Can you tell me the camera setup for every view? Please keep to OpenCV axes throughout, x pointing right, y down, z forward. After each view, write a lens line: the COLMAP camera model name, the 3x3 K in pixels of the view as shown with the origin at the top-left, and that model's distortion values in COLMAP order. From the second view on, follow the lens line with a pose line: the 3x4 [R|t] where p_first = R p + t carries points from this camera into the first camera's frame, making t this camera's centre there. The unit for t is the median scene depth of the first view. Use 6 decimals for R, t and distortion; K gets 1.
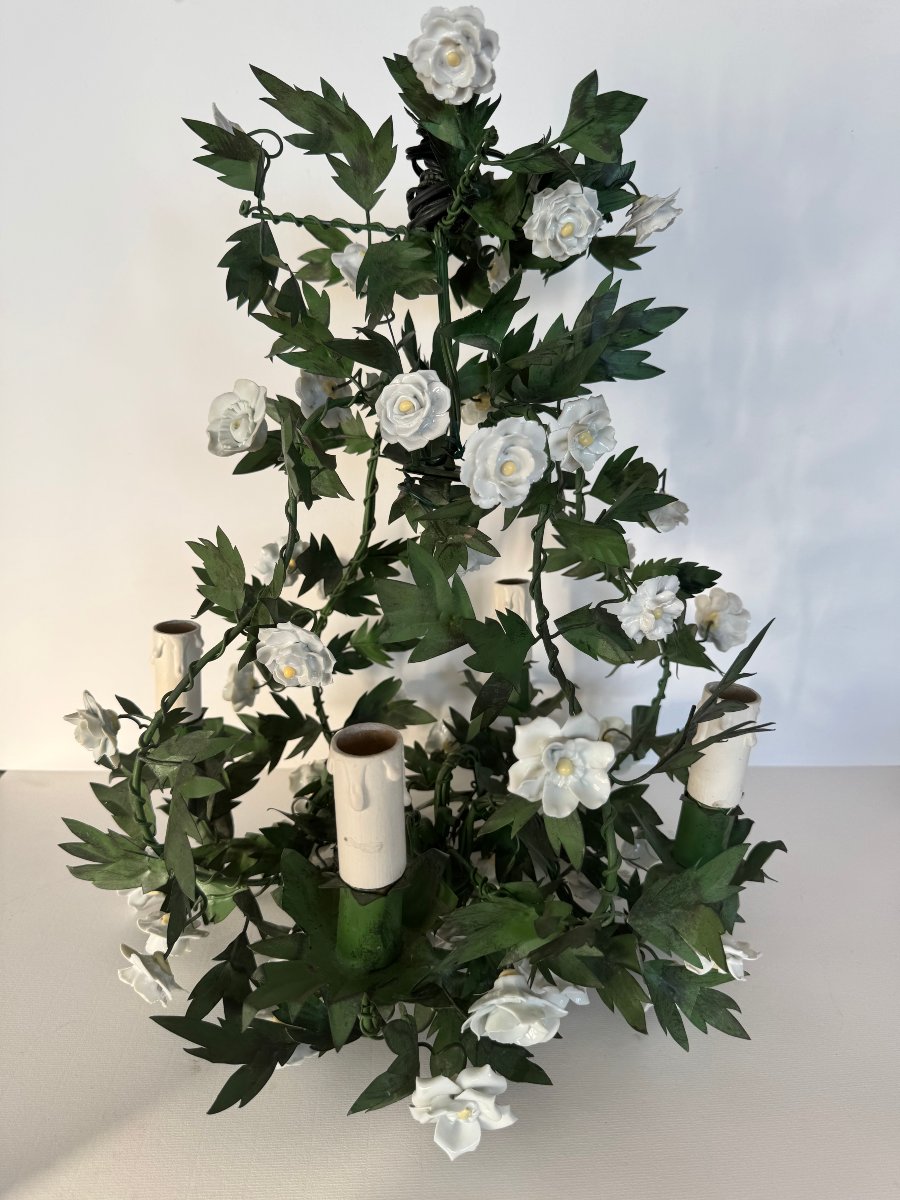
lens RADIAL K [[840.9, 0, 450.0], [0, 840.9, 600.0], [0, 0, 1]] dist [0.002062, 0.000144]
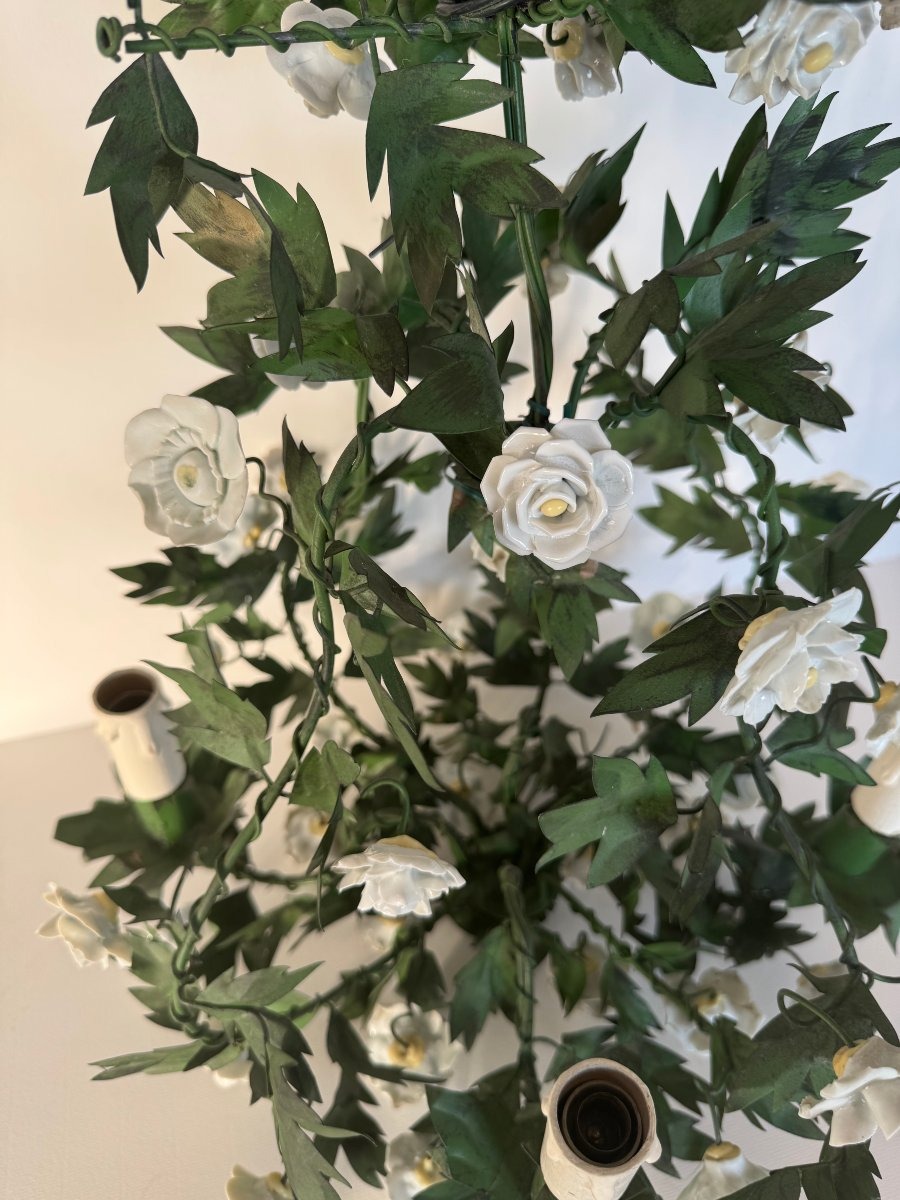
lens RADIAL K [[877.4, 0, 450.0], [0, 877.4, 600.0], [0, 0, 1]] dist [-0.029187, -0.000787]
pose [[0.976075, -0.176867, 0.126476, -0.170763], [0.101289, 0.884560, 0.455296, -0.375613], [-0.192403, -0.431593, 0.881311, 0.422751]]
